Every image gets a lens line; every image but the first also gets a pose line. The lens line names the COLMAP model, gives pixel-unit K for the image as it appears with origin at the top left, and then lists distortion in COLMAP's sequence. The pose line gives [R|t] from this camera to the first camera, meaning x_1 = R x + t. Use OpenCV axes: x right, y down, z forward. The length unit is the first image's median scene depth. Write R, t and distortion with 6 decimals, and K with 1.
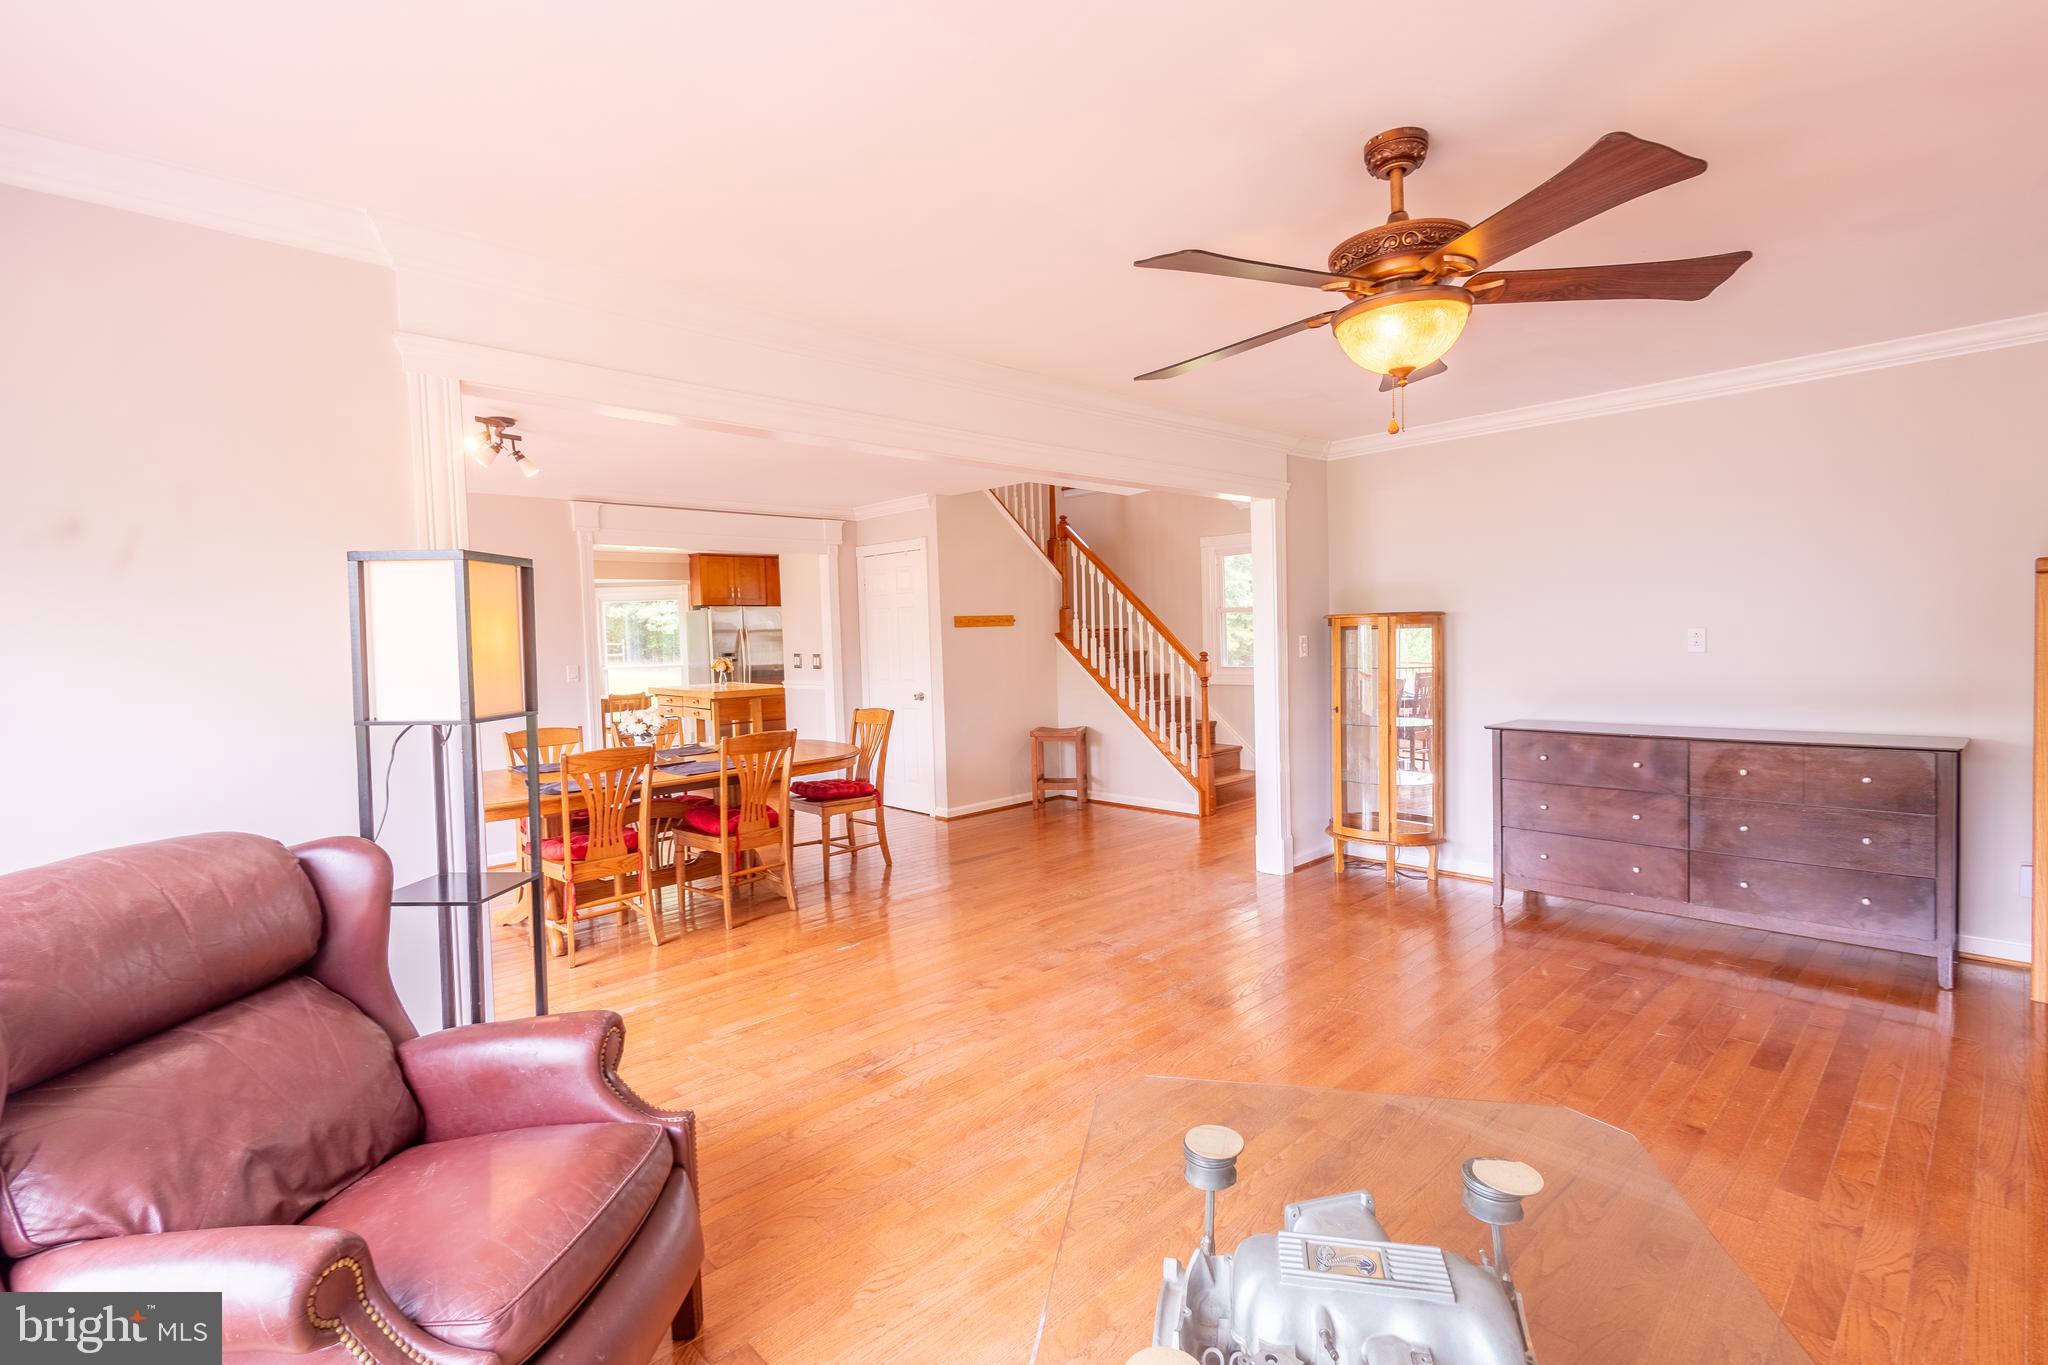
lens RADIAL K [[935.2, 0, 1015.8], [0, 935.2, 663.1], [0, 0, 1]] dist [0.008266, -0.001142]
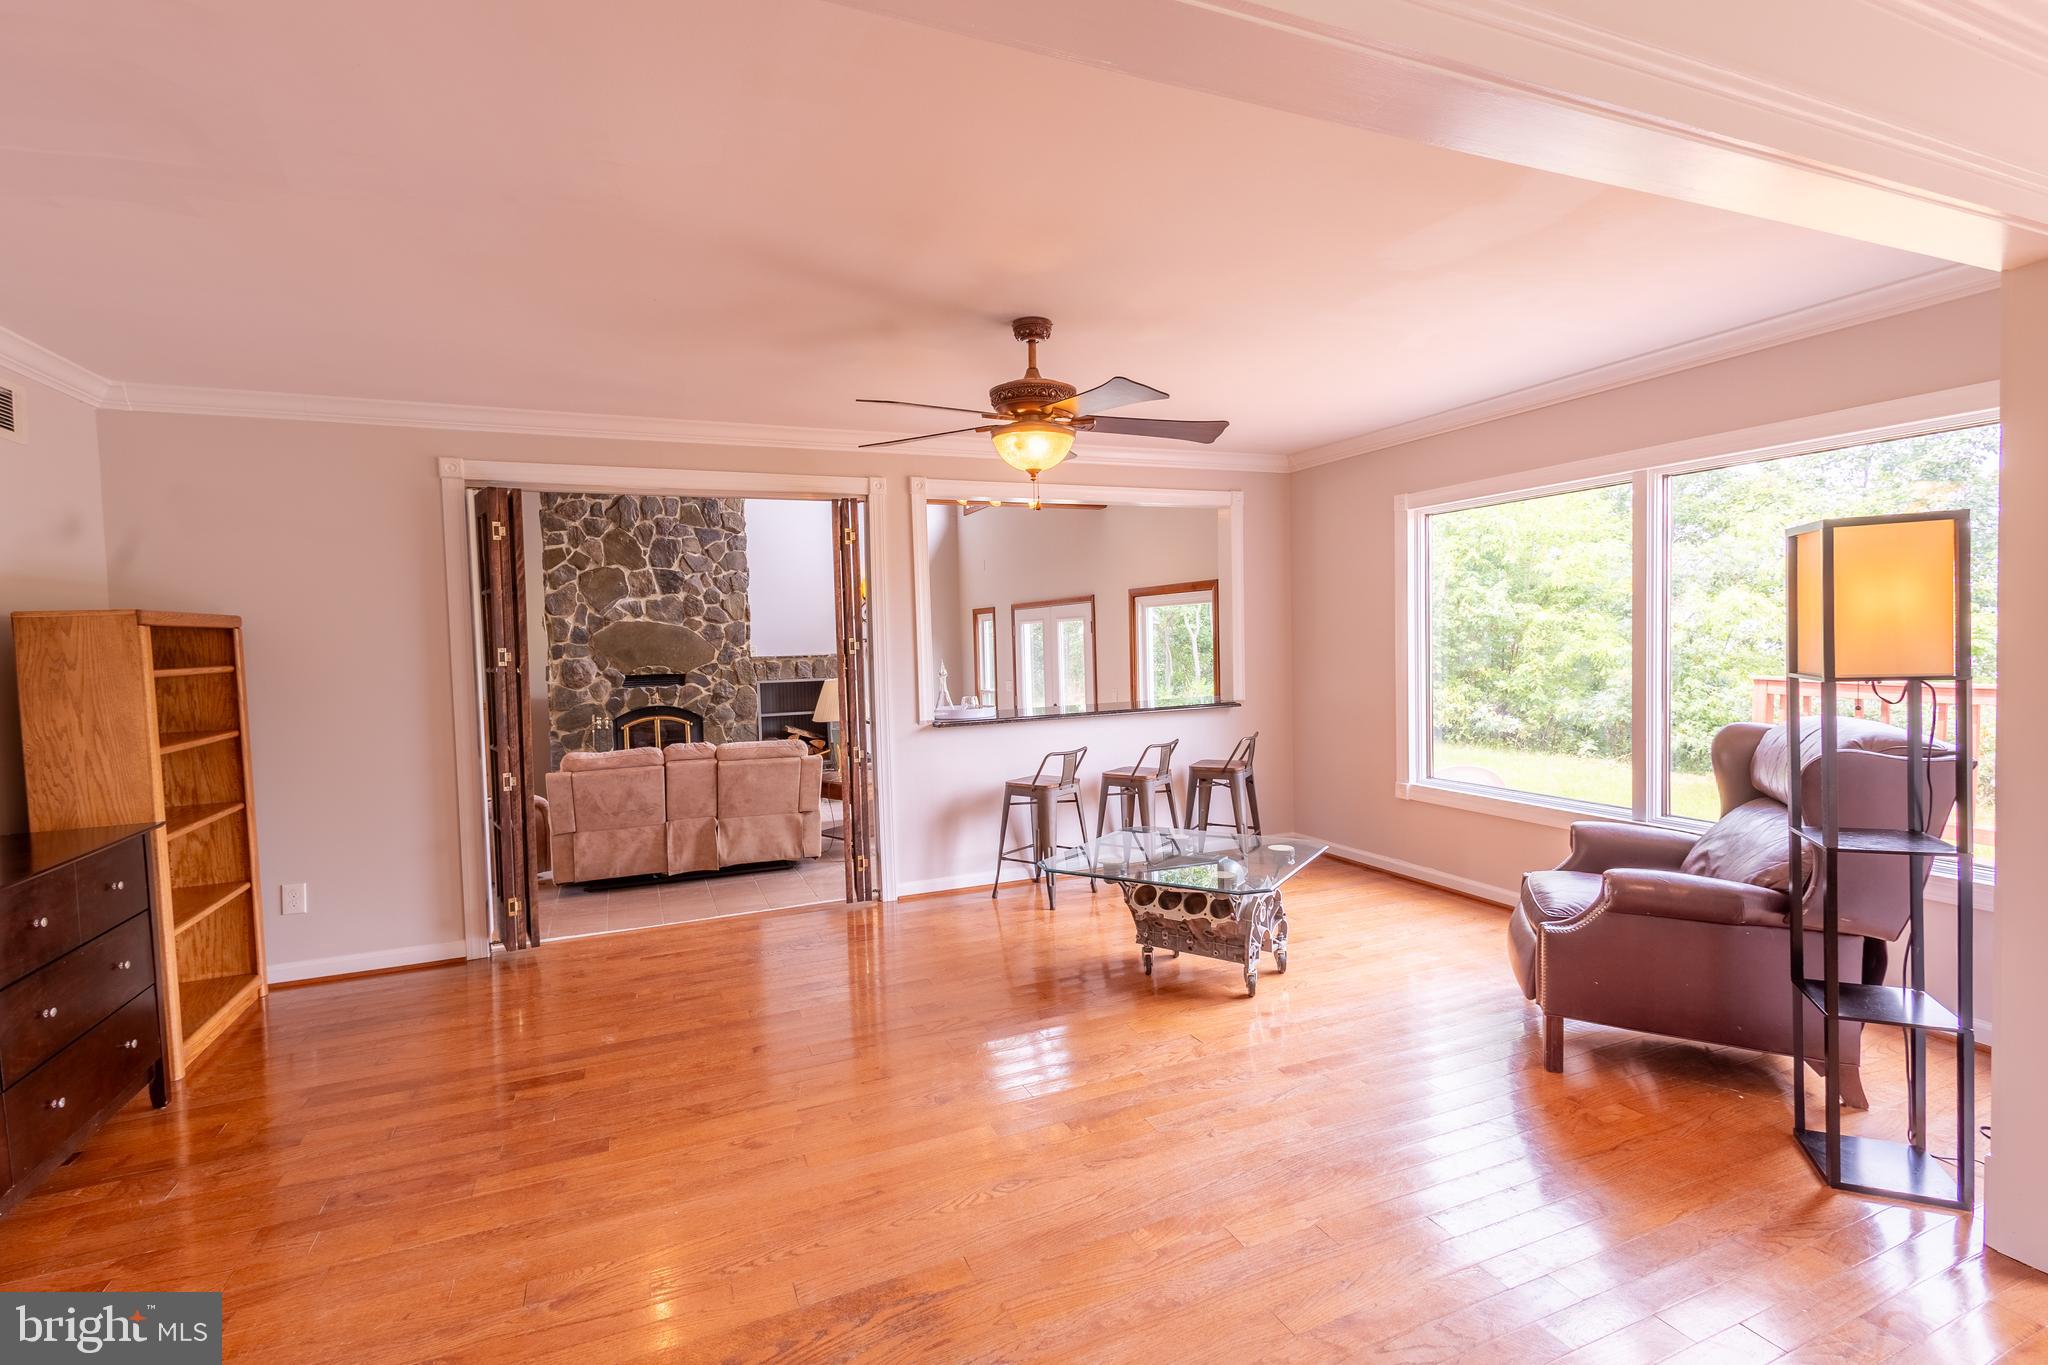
lens RADIAL K [[935.2, 0, 1020.7], [0, 935.2, 674.7], [0, 0, 1]] dist [0.008266, -0.001142]
pose [[-0.937994, 0.044067, 0.343838, -0.045205], [0.069189, 0.995729, 0.061134, -0.040005], [-0.339675, 0.081133, -0.937037, 1.355411]]
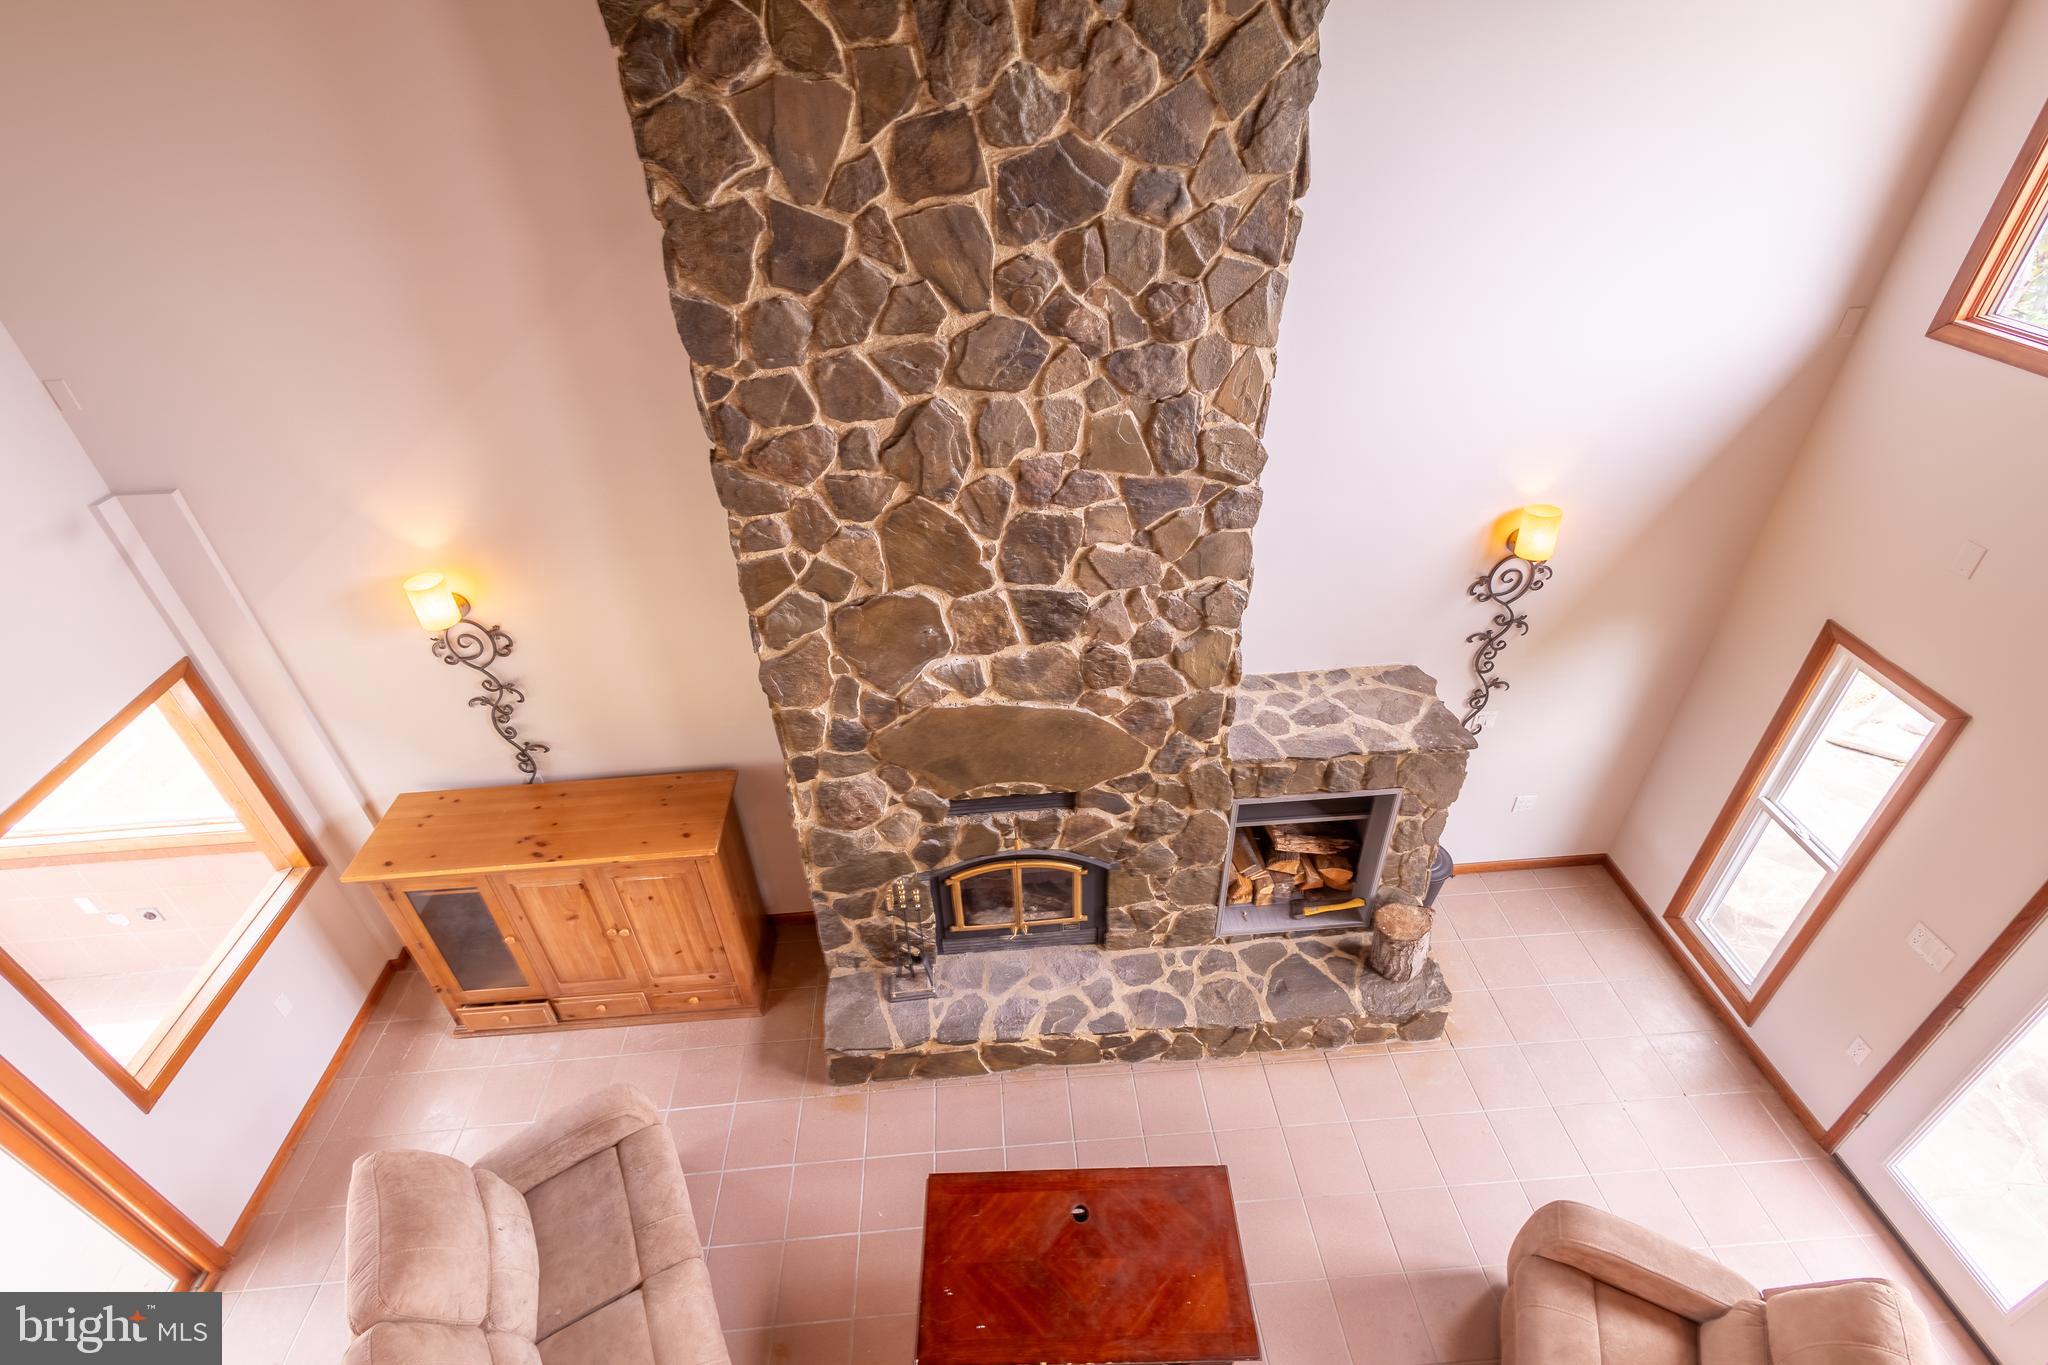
lens RADIAL K [[935.2, 0, 1022.8], [0, 935.2, 673.6], [0, 0, 1]] dist [0.008266, -0.001142]
pose [[-0.769538, -0.323233, 0.550756, 1.209271], [0.077473, 0.808817, 0.582935, -0.730719], [-0.633884, 0.491259, -0.597373, -0.132692]]
